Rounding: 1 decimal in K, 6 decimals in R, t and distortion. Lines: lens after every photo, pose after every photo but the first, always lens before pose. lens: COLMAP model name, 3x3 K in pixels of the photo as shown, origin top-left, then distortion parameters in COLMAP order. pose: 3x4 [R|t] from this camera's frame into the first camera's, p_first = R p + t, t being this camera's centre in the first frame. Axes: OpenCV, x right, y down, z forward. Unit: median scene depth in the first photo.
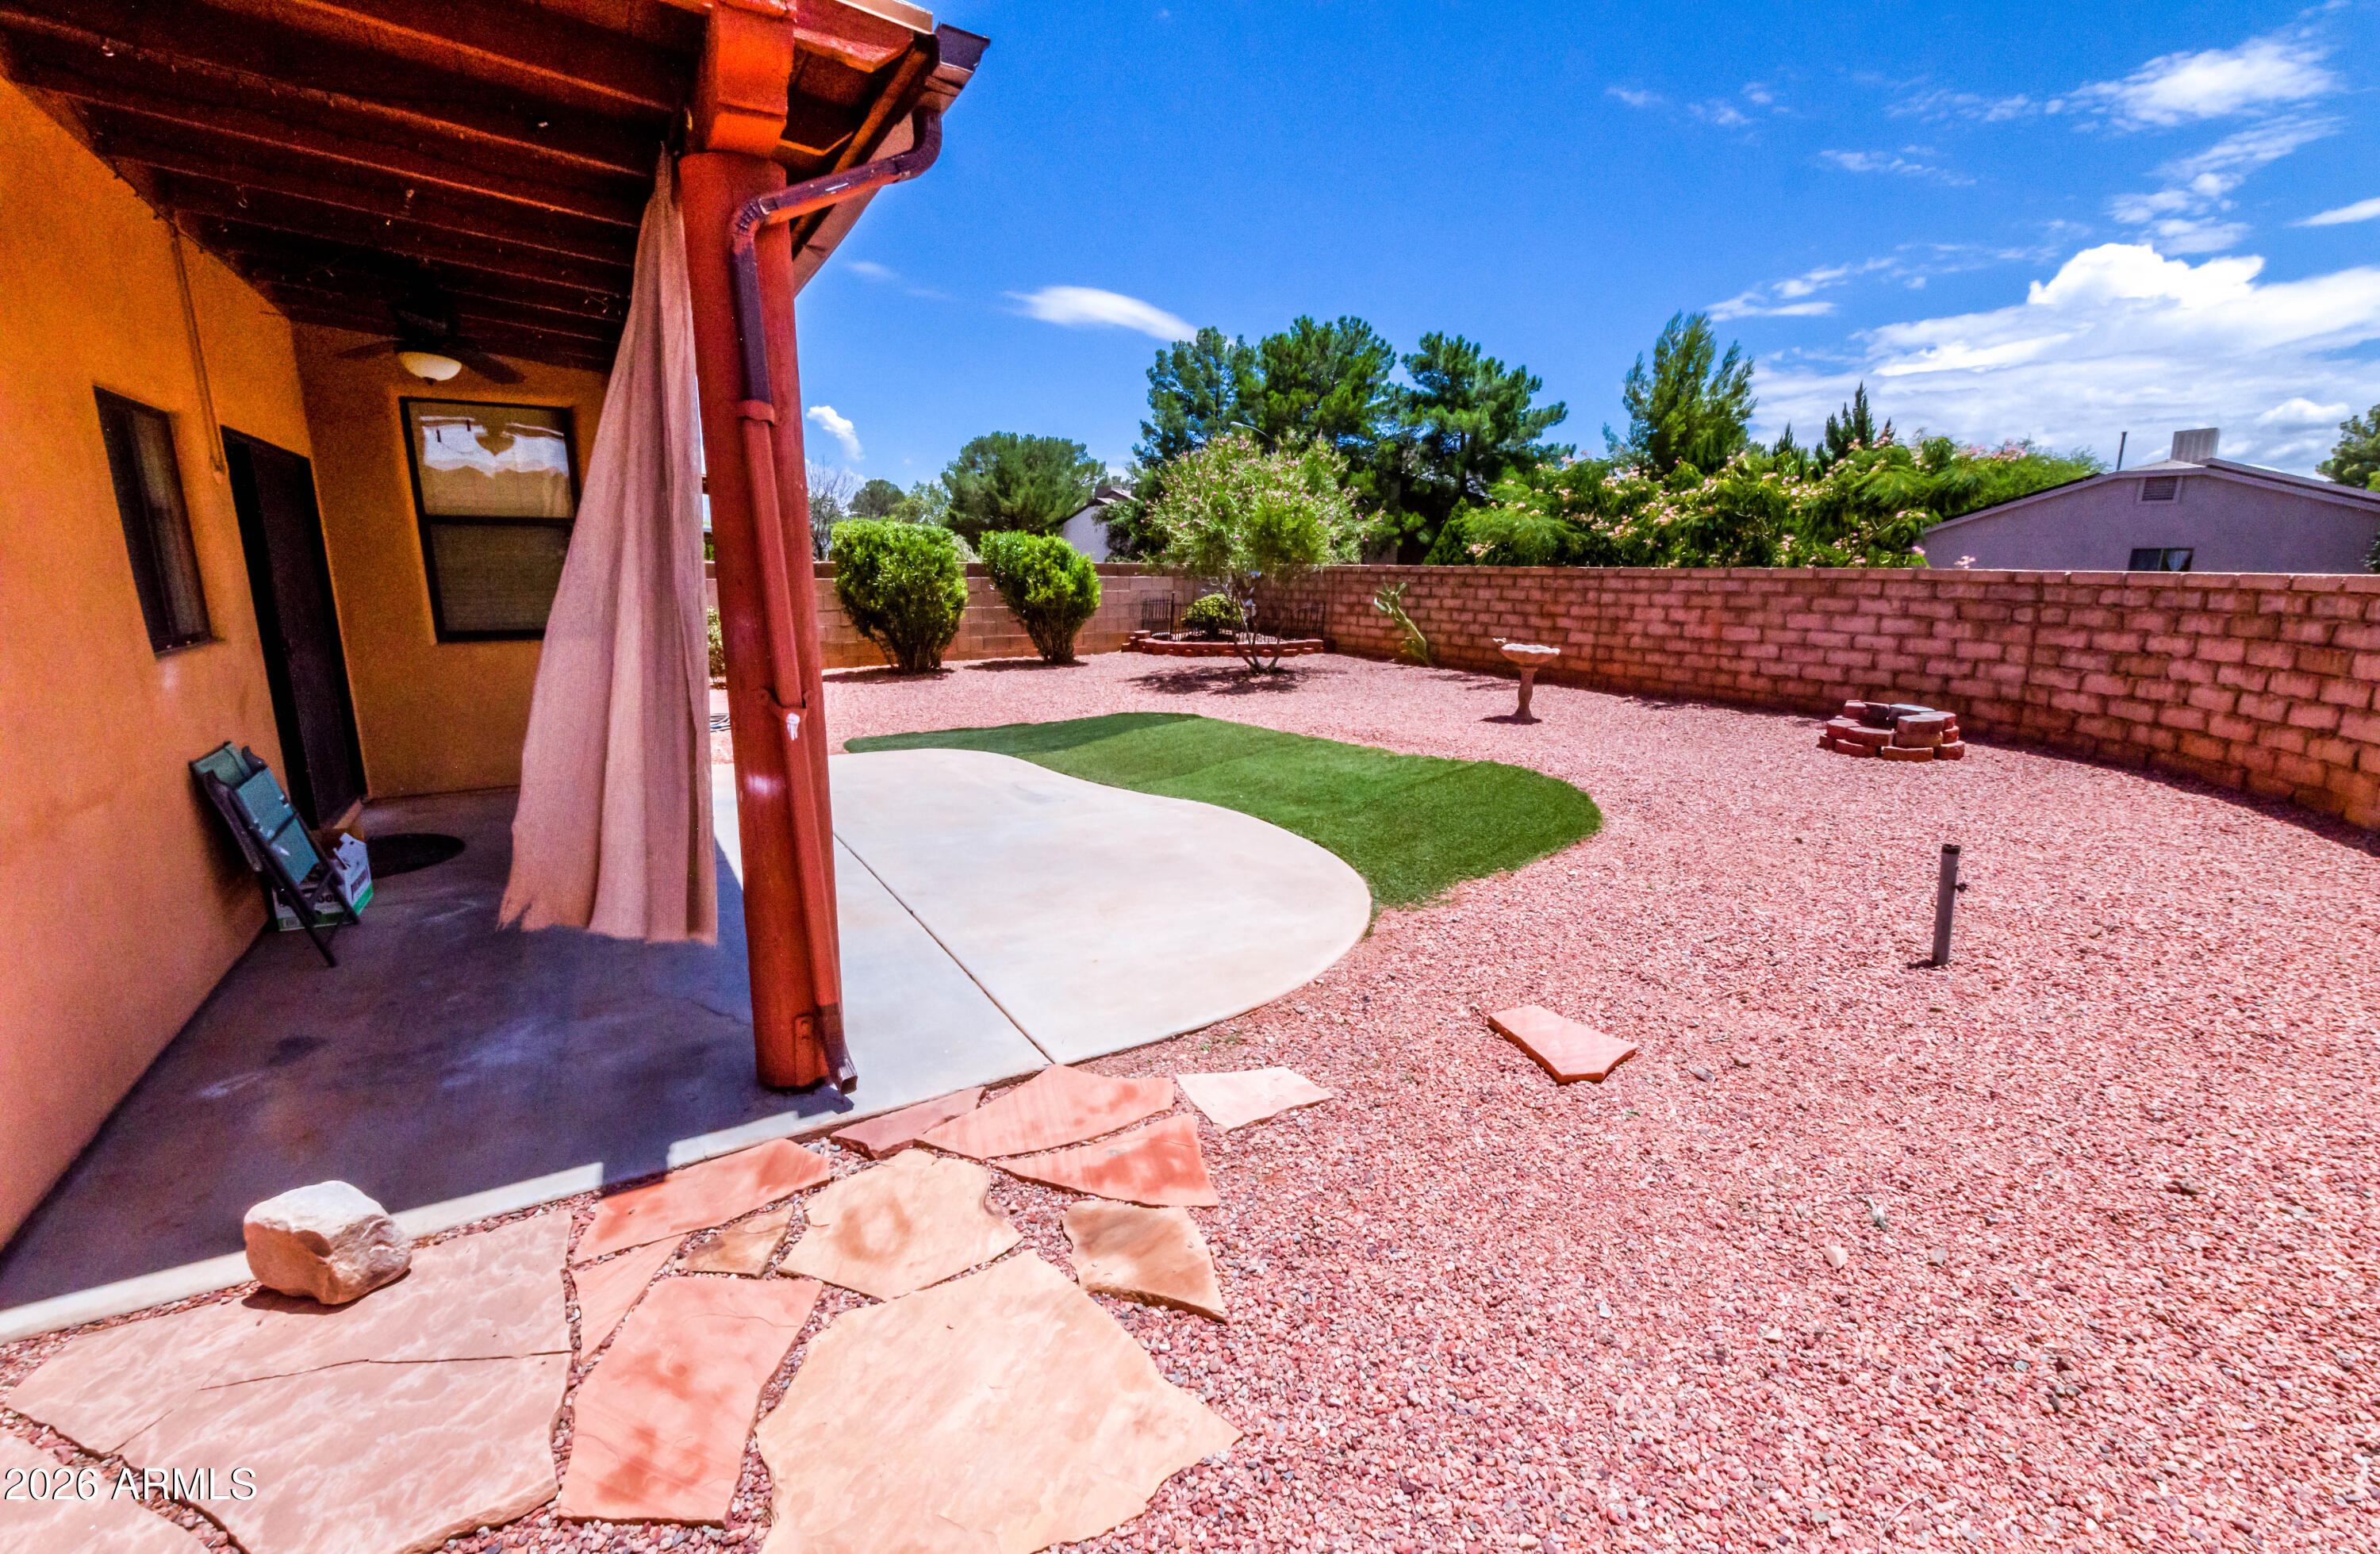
lens RADIAL K [[1008.3, 0, 1198.9], [0, 1008.3, 777.7], [0, 0, 1]] dist [0.001632, -0.000664]
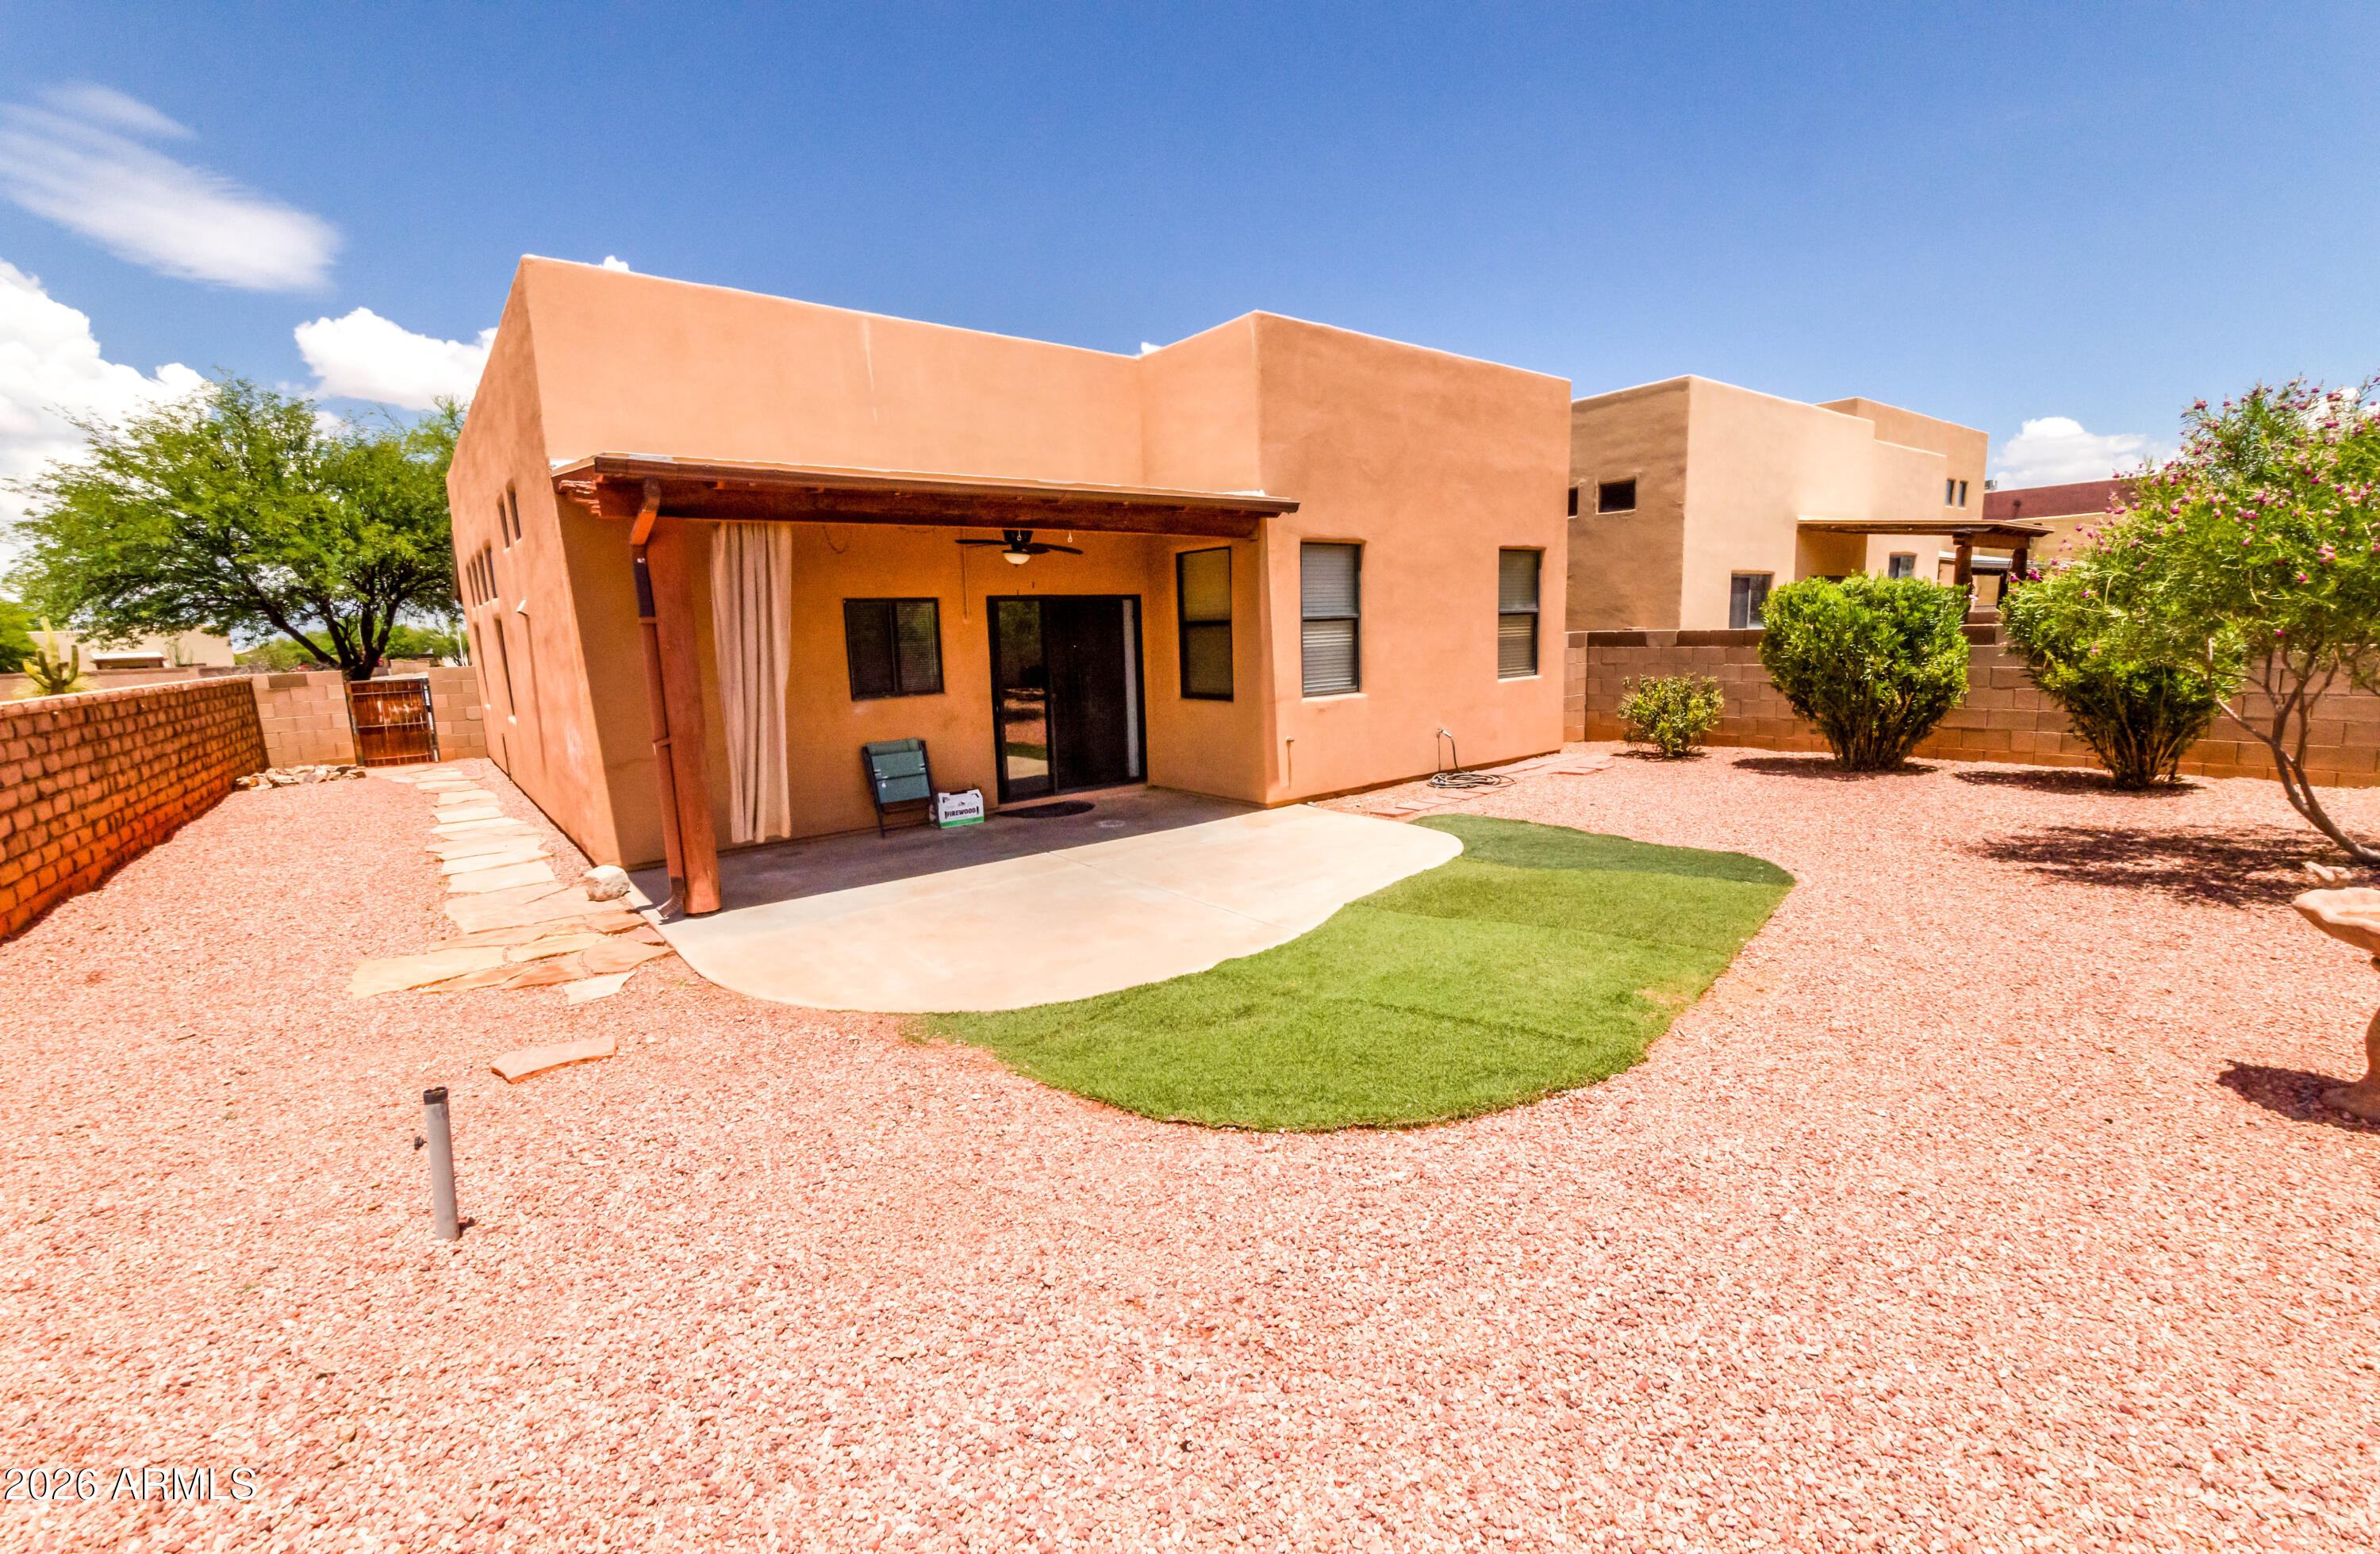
lens RADIAL K [[1008.3, 0, 1197.3], [0, 1008.3, 772.6], [0, 0, 1]] dist [0.001632, -0.000664]
pose [[0.126992, 0.135373, -0.982623, 0.652181], [-0.176253, 0.977958, 0.111952, -0.152415], [0.976119, 0.158973, 0.148053, 0.598371]]
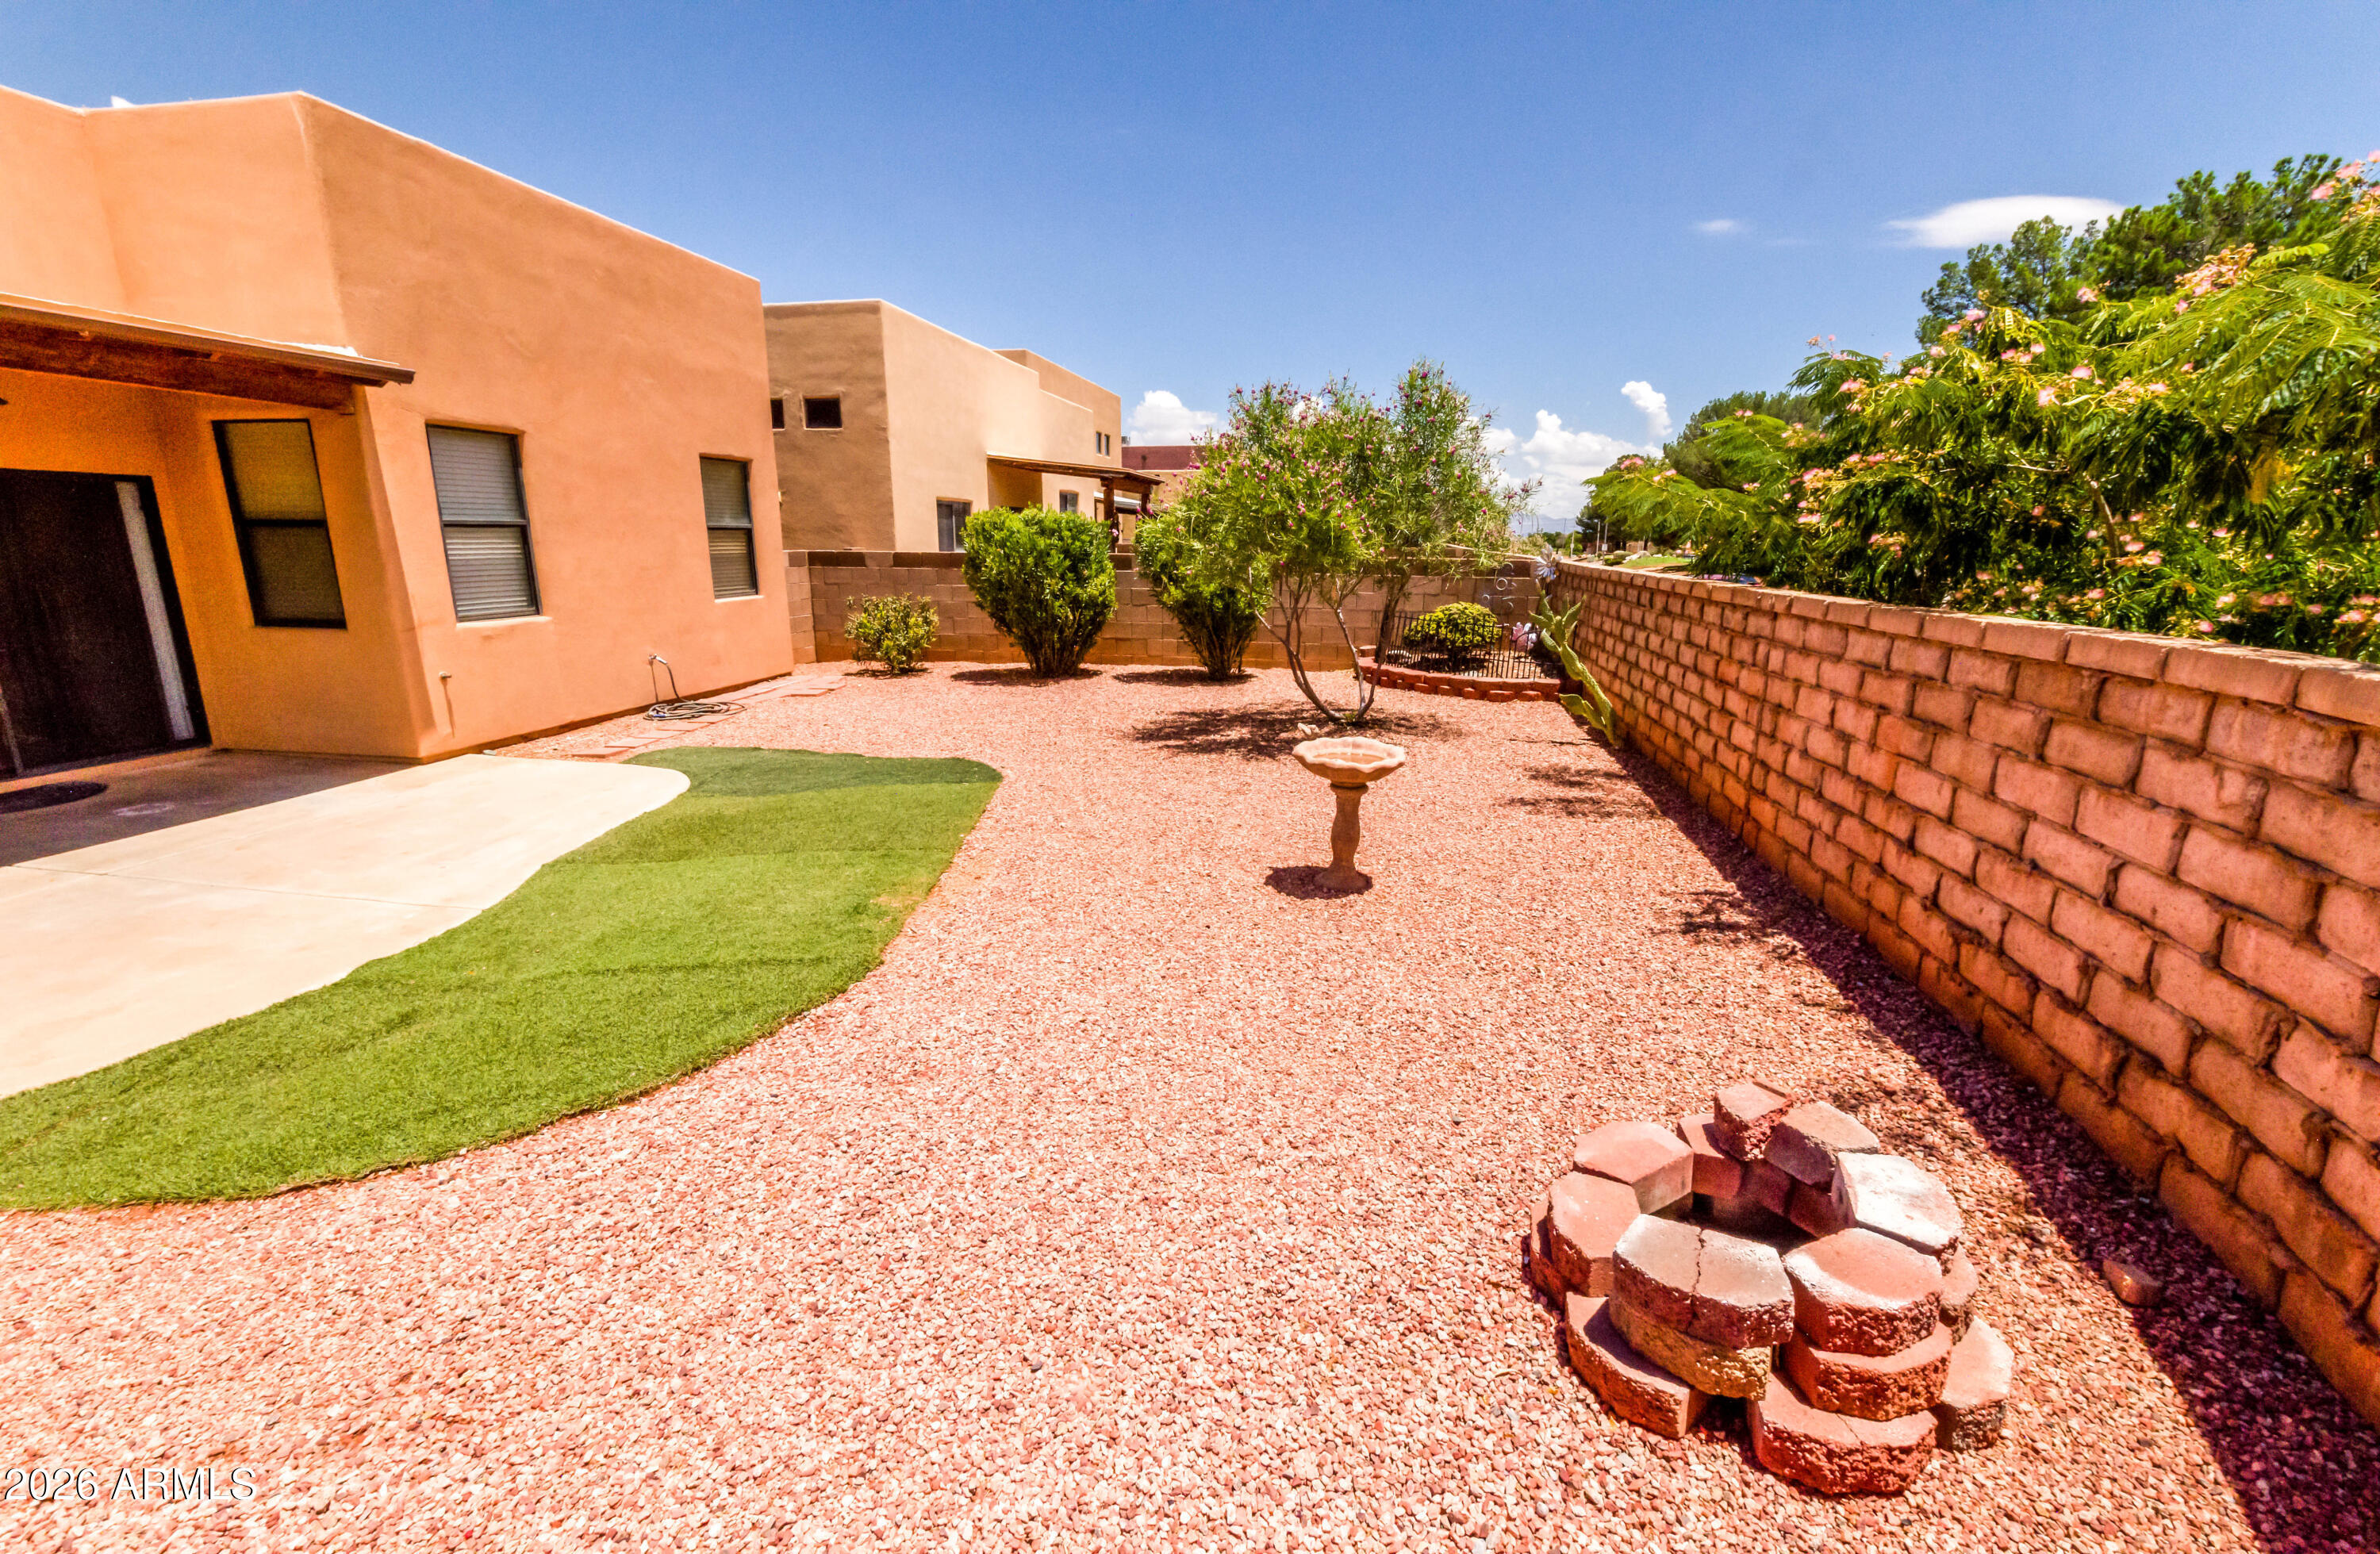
lens RADIAL K [[1008.3, 0, 1190.8], [0, 1008.3, 775.2], [0, 0, 1]] dist [0.001632, -0.000664]
pose [[0.746459, 0.156067, -0.646871, 0.653095], [-0.144577, 0.986923, 0.071275, -0.153327], [0.649536, 0.040318, 0.759261, 0.609856]]
